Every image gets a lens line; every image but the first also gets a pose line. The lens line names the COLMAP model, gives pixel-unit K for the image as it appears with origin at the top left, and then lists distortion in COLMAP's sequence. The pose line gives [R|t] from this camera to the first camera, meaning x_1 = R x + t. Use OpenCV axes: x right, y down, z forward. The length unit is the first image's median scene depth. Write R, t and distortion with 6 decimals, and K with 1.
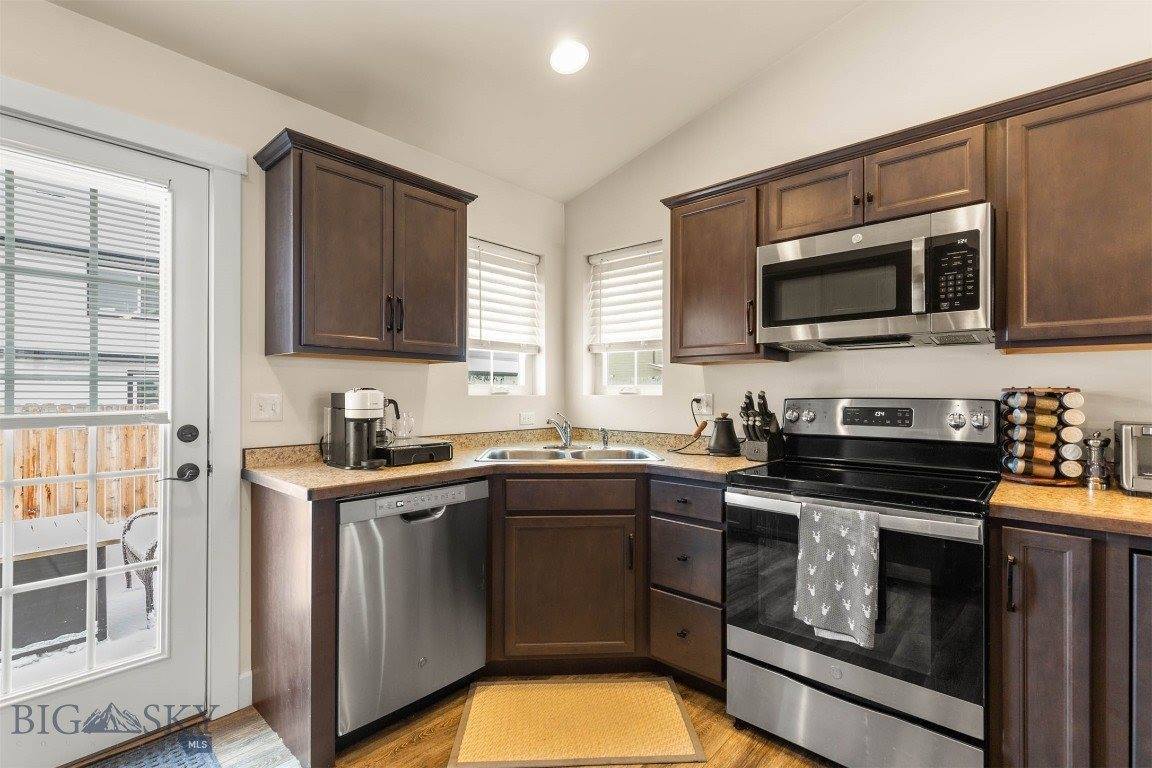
lens RADIAL K [[517.2, 0, 579.9], [0, 517.2, 392.9], [0, 0, 1]] dist [0.011738, -0.002395]
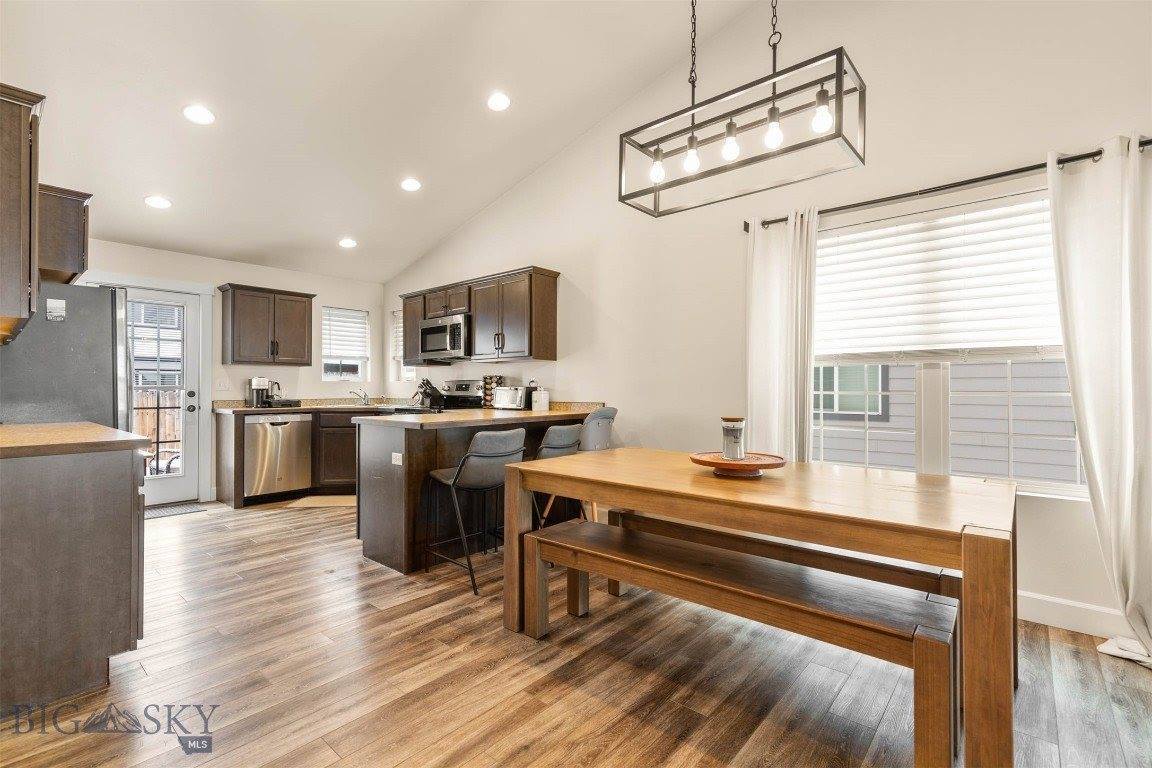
lens RADIAL K [[517.2, 0, 581.6], [0, 517.2, 383.0], [0, 0, 1]] dist [0.011738, -0.002395]
pose [[0.999908, -0.003755, 0.012996, 1.171369], [0.003902, 0.999929, -0.011293, 0.057035], [-0.012953, 0.011343, 0.999852, -1.635582]]
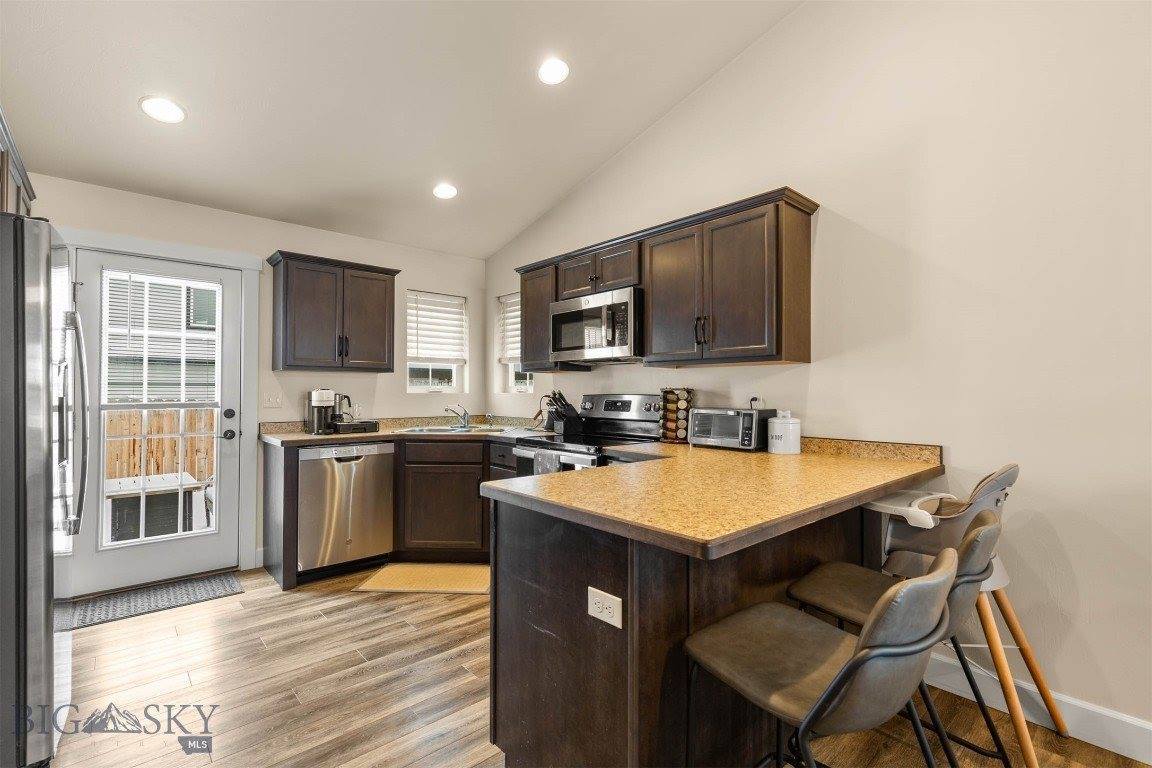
lens RADIAL K [[517.2, 0, 582.1], [0, 517.2, 383.6], [0, 0, 1]] dist [0.011738, -0.002395]
pose [[0.994222, -0.002540, -0.107313, 0.661313], [0.000889, 0.999881, -0.015431, 0.001191], [0.107340, 0.015247, 0.994106, -0.672125]]
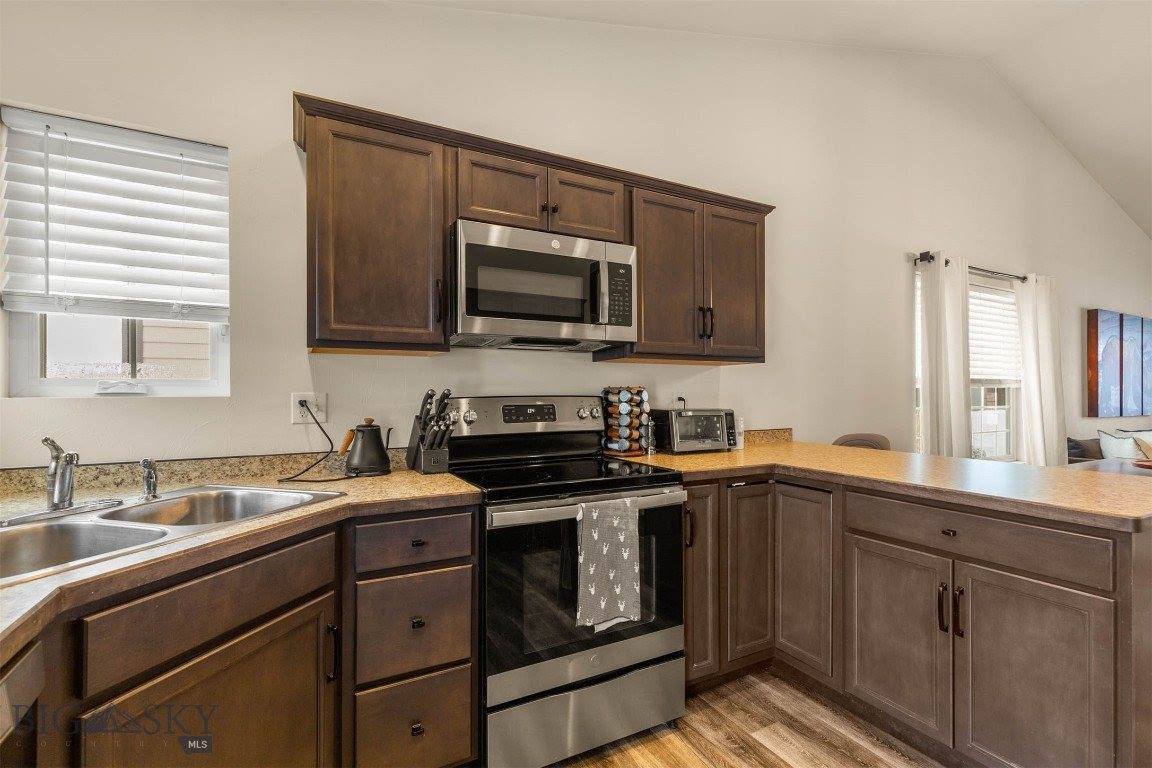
lens RADIAL K [[517.2, 0, 571.4], [0, 517.2, 392.3], [0, 0, 1]] dist [0.011738, -0.002395]
pose [[0.355353, -0.004265, 0.934722, -0.408561], [0.003845, 0.999988, 0.003101, -0.001027], [-0.934724, 0.002492, 0.355365, 0.563270]]
